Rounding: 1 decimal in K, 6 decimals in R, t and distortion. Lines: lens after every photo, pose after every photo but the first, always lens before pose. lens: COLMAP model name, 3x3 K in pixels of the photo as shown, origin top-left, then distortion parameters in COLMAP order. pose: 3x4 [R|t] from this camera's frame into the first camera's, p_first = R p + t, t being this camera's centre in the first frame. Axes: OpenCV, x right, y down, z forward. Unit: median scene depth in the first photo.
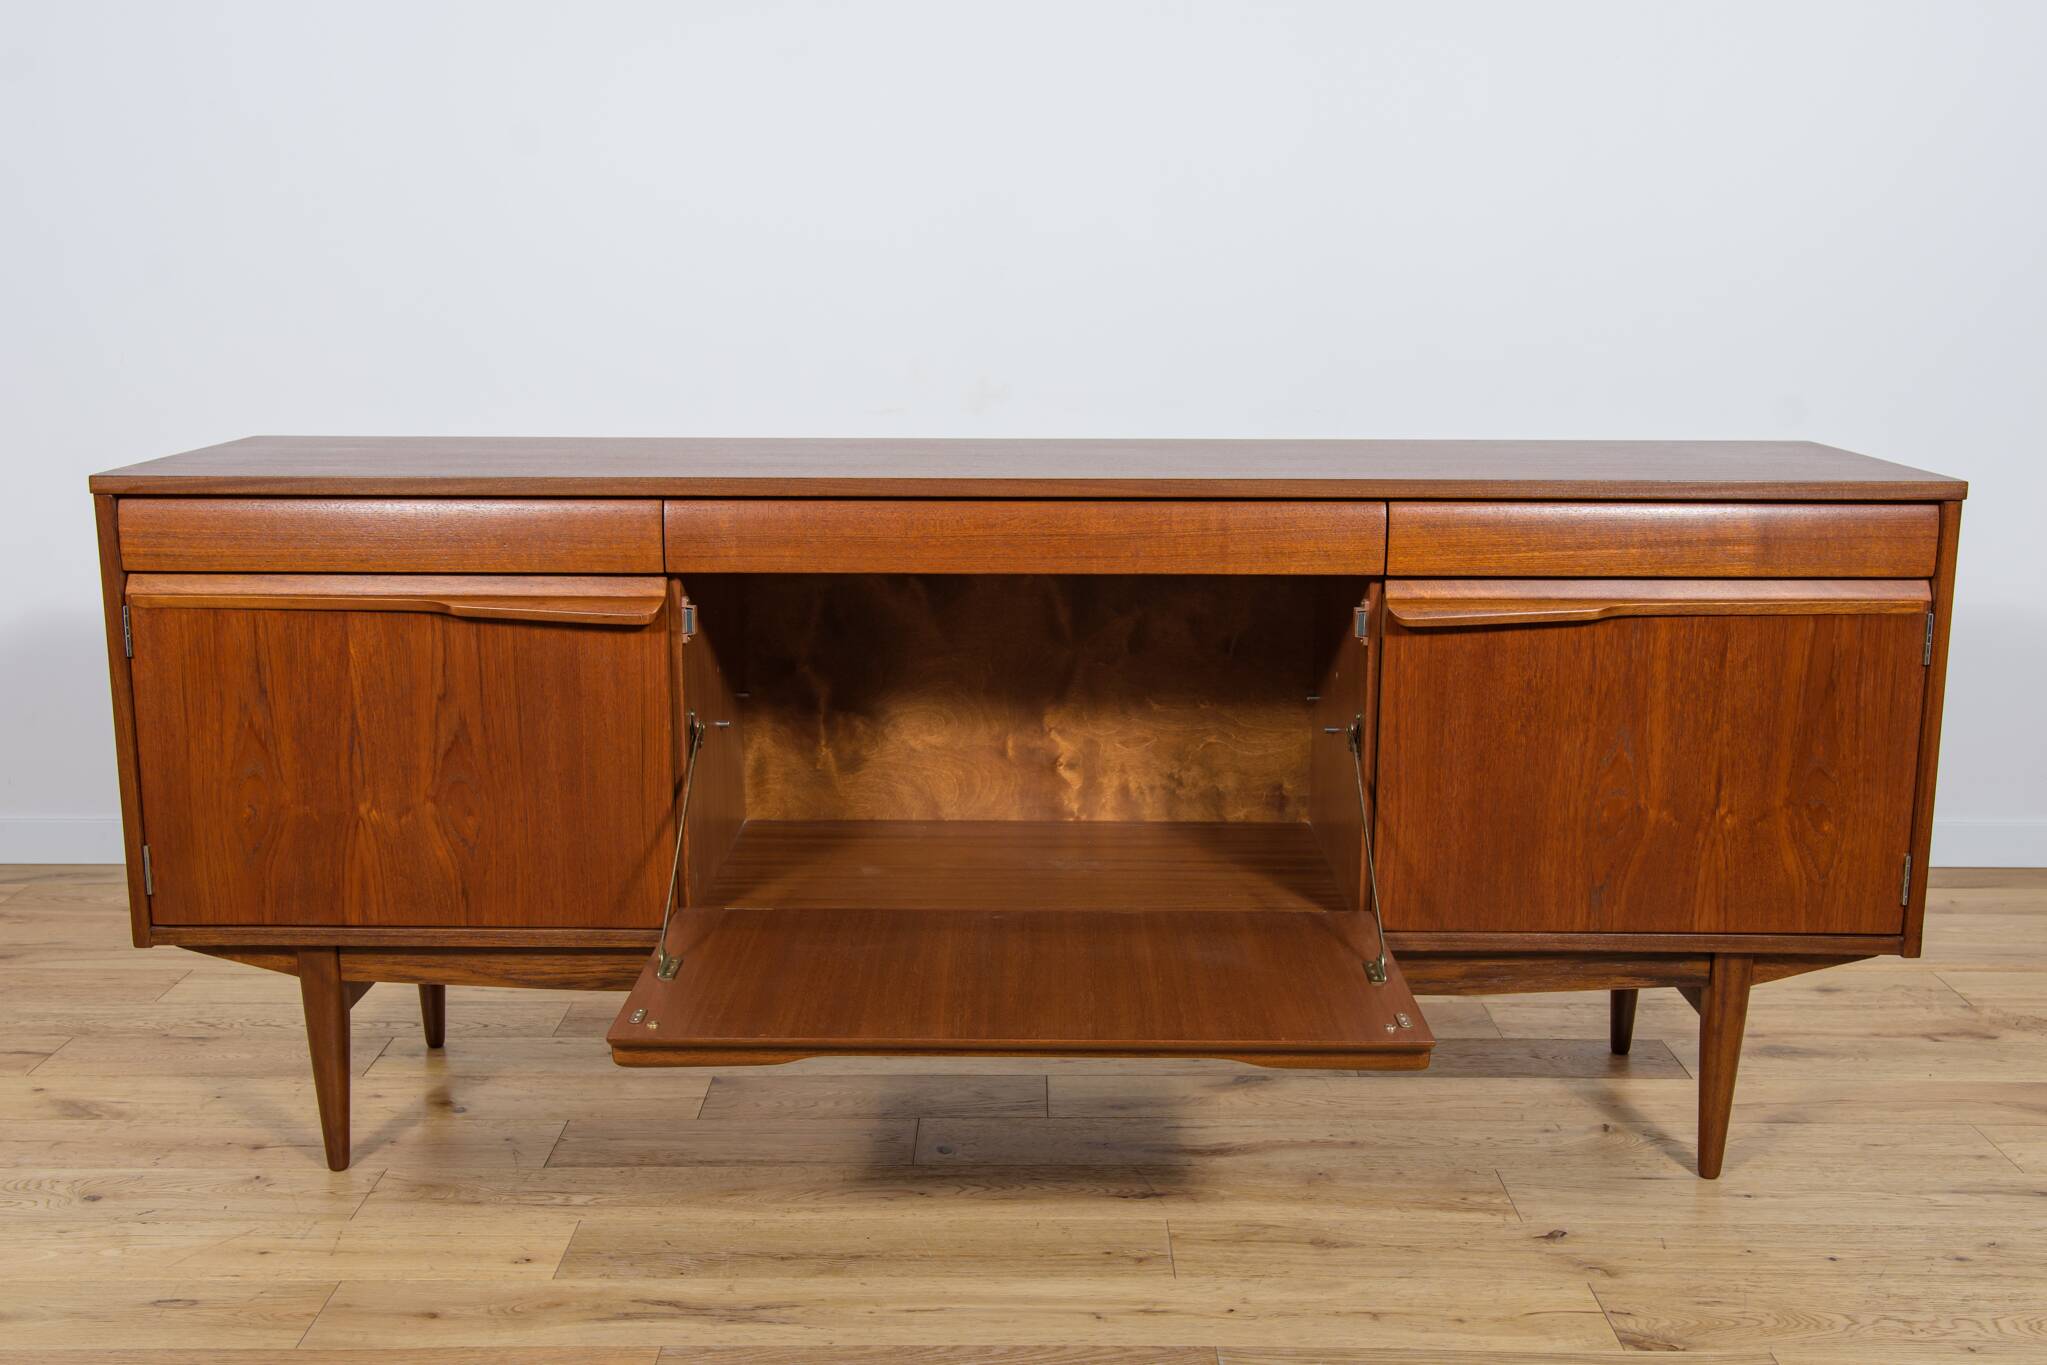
lens RADIAL K [[2129.0, 0, 1036.6], [0, 2129.0, 690.7], [0, 0, 1]] dist [-0.017628, 0.100000]
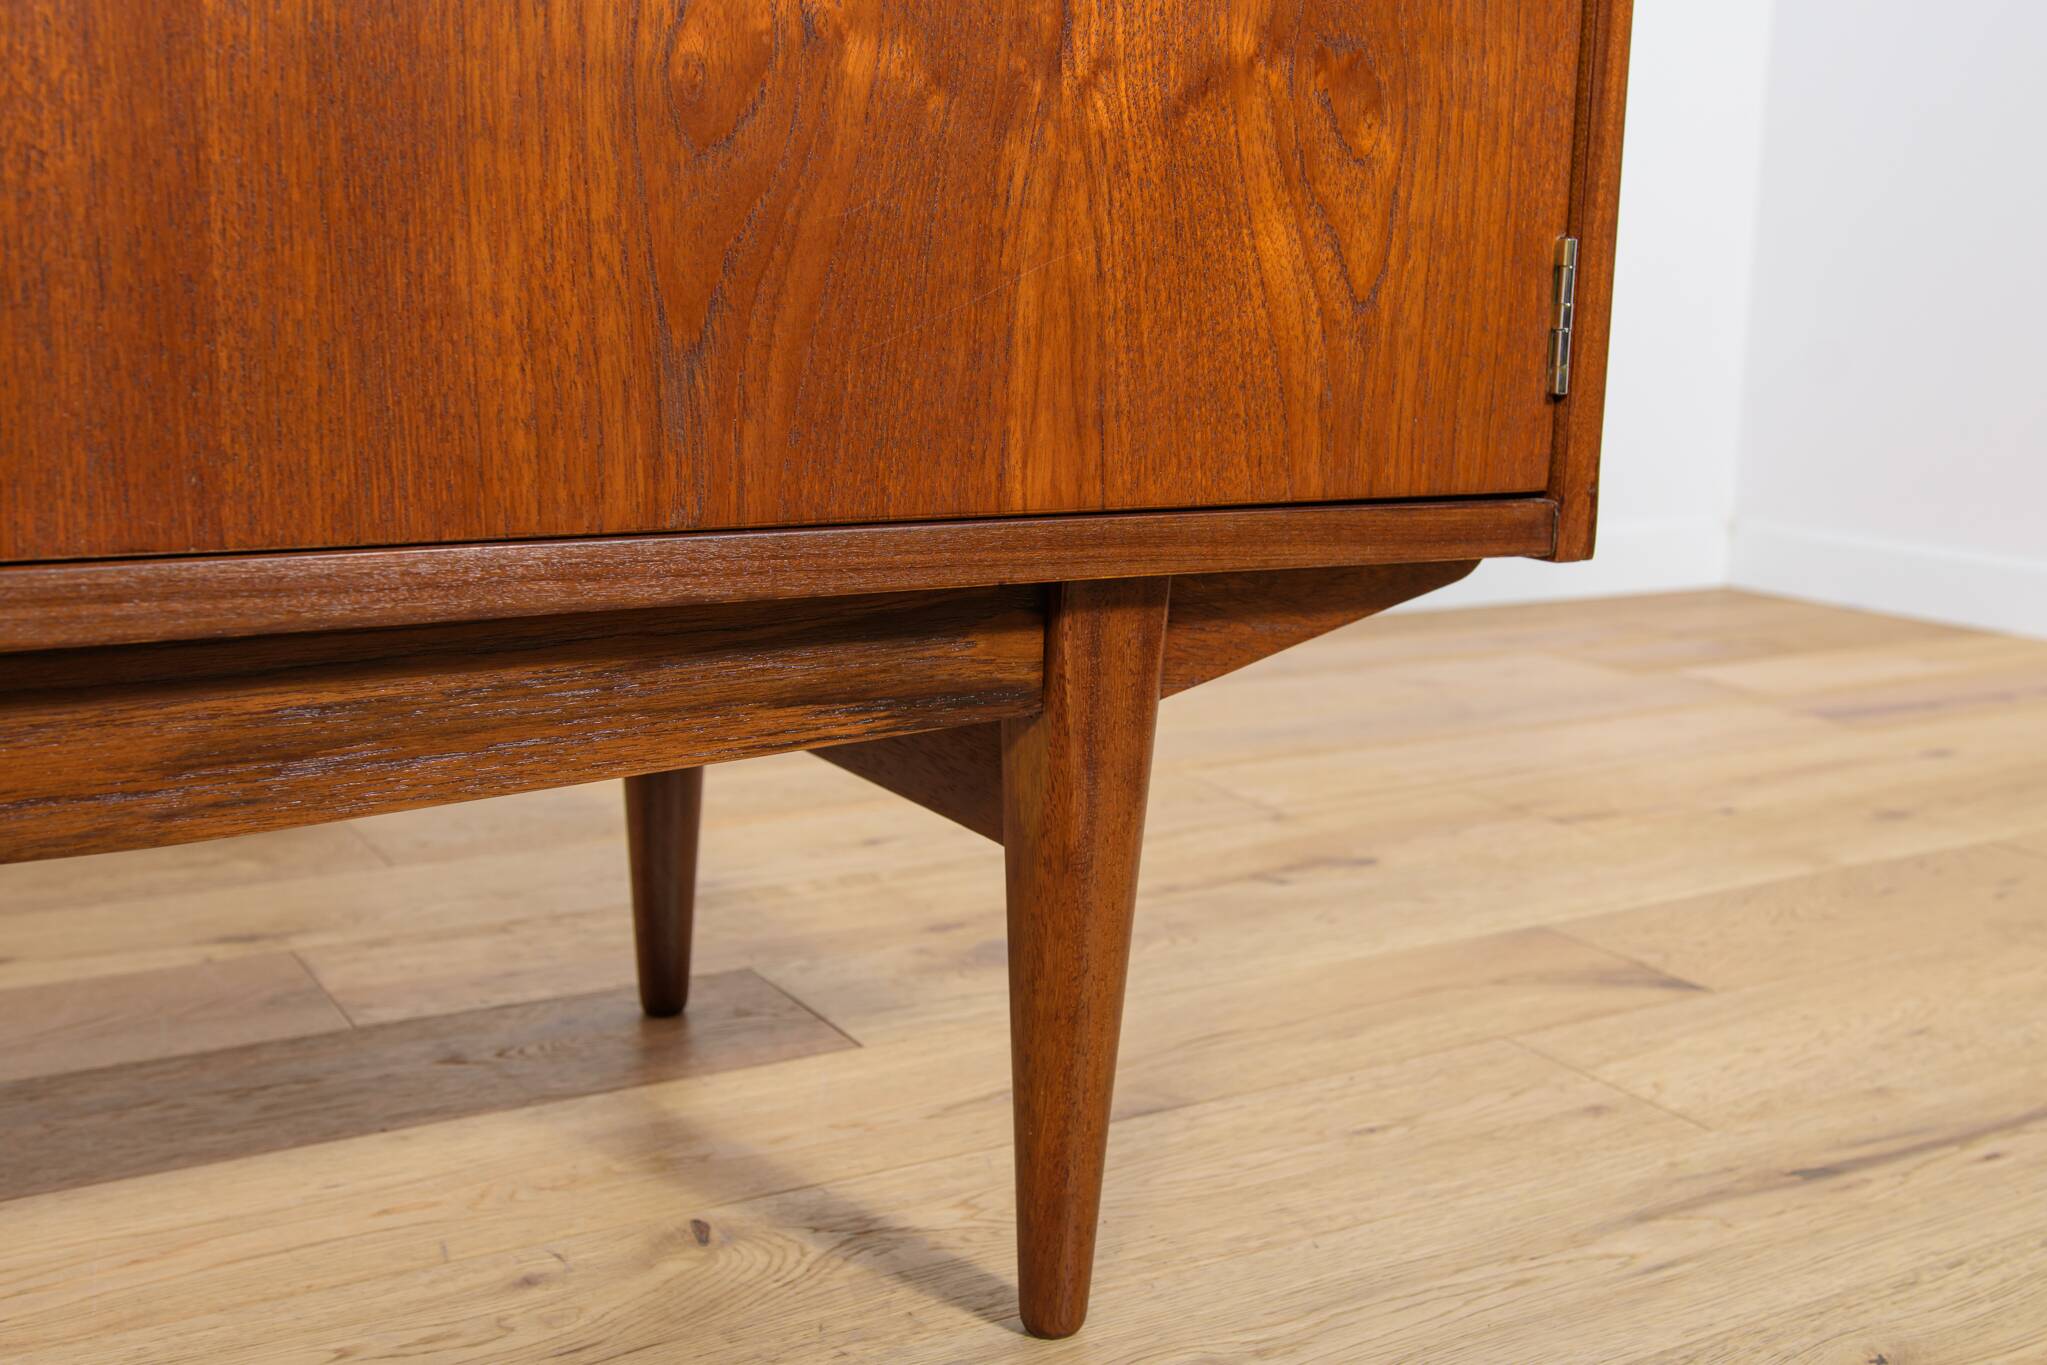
lens RADIAL K [[2180.3, 0, 1023.5], [0, 2180.3, 682.5], [0, 0, 1]] dist [-0.008198, 0.016056]
pose [[0.857797, -0.083338, 0.507187, 0.163342], [0.086723, 0.996087, 0.016998, 0.132882], [-0.506619, 0.029404, 0.861668, 0.759231]]
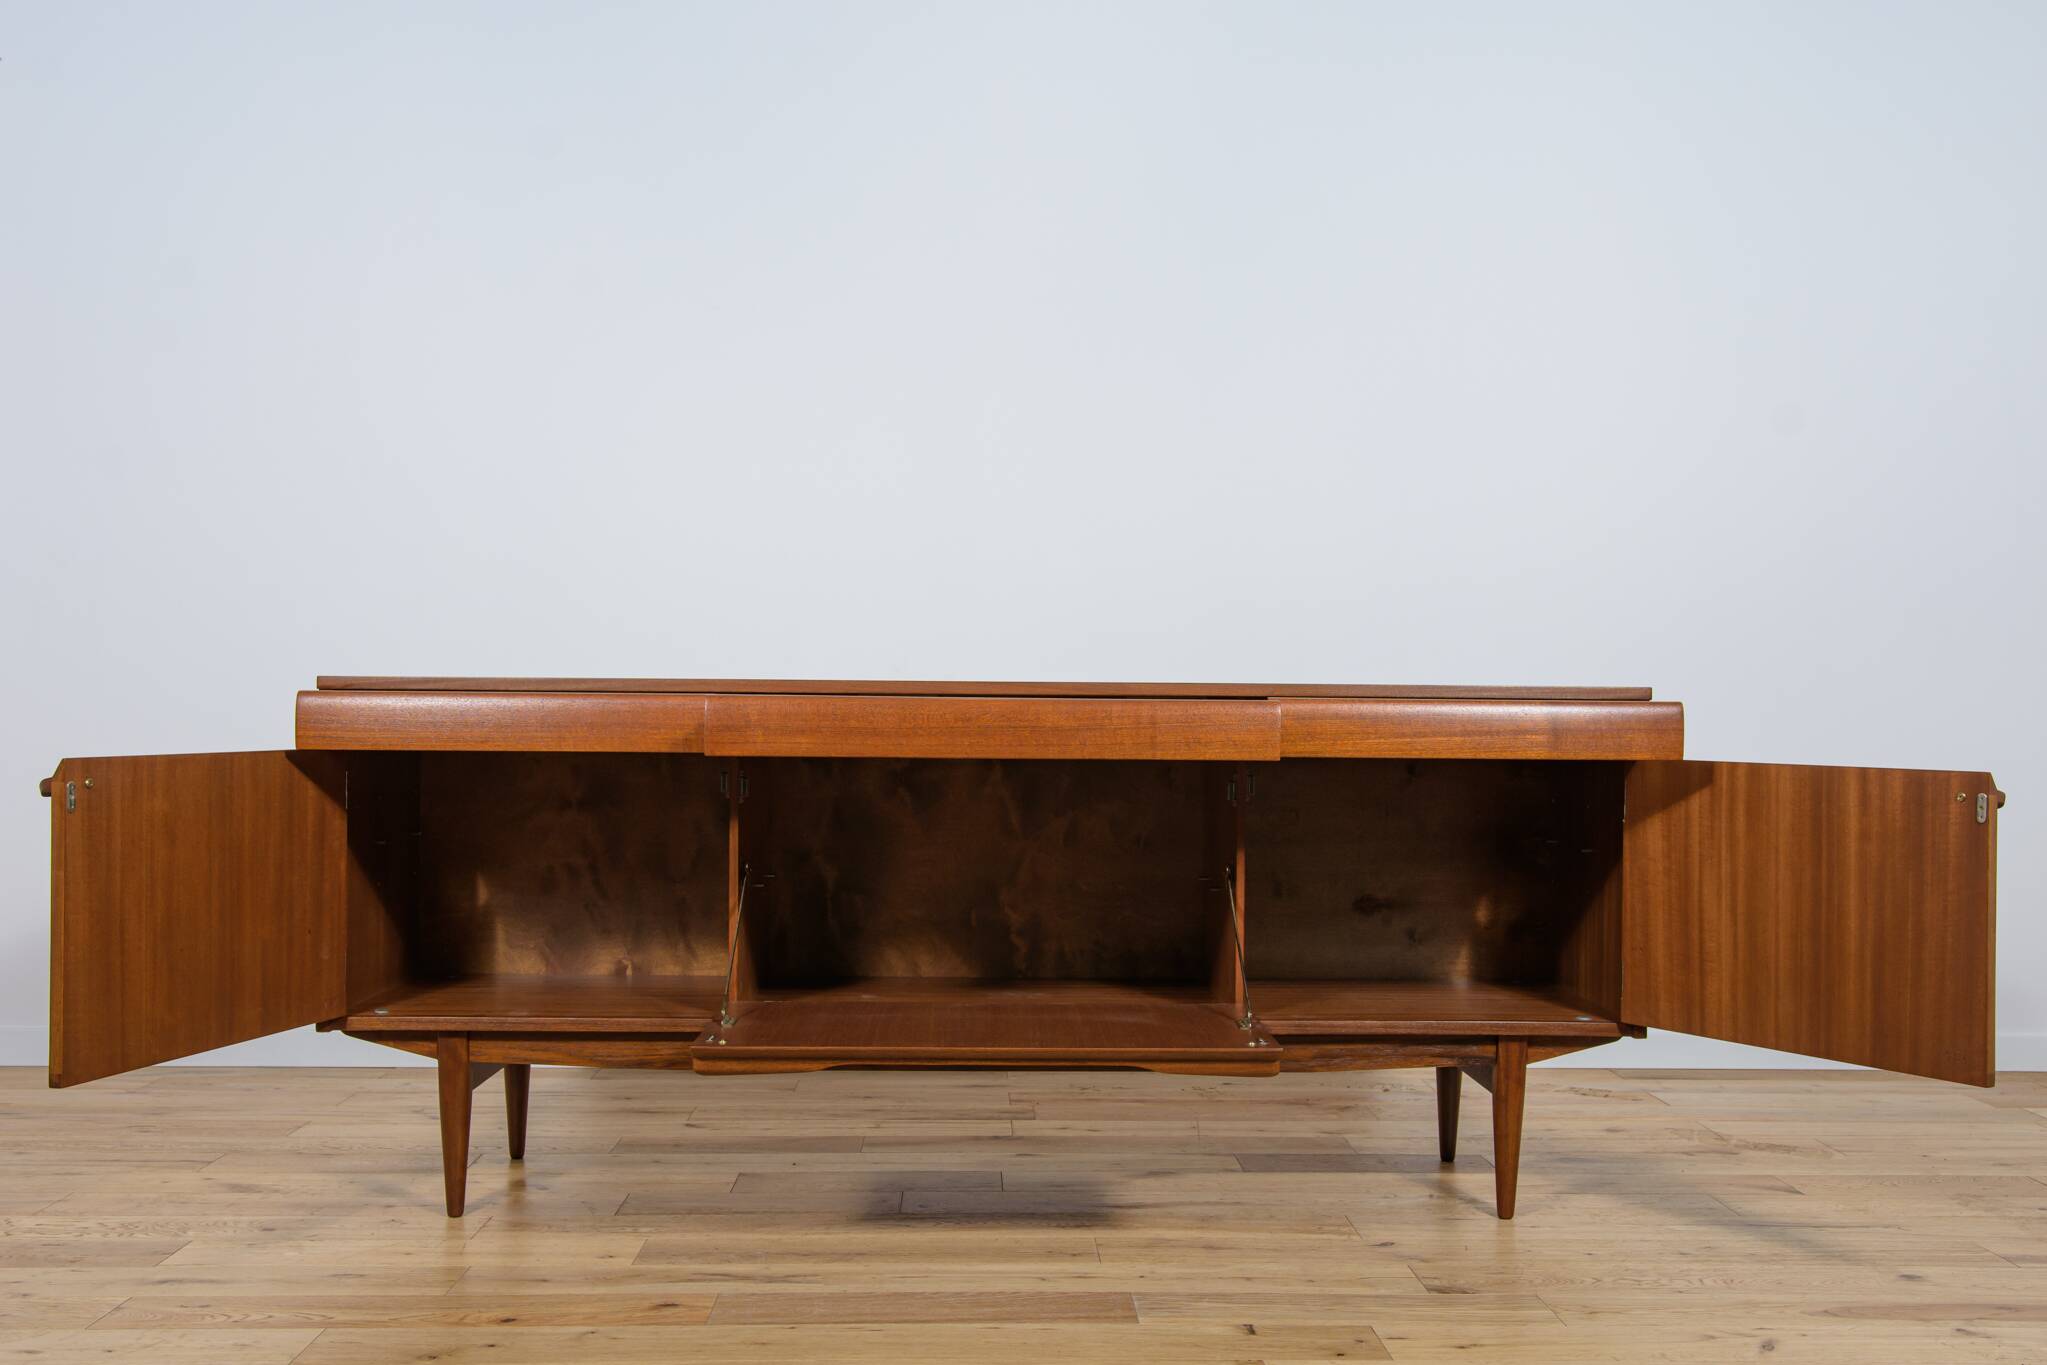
lens RADIAL K [[2022.2, 0, 1048.3], [0, 2022.2, 694.1], [0, 0, 1]] dist [-0.022666, 0.083418]
pose [[0.999344, 0.005627, 0.035785, -0.014212], [0.001854, 0.978621, -0.205662, 0.176973], [-0.036177, 0.205593, 0.977969, -0.294548]]
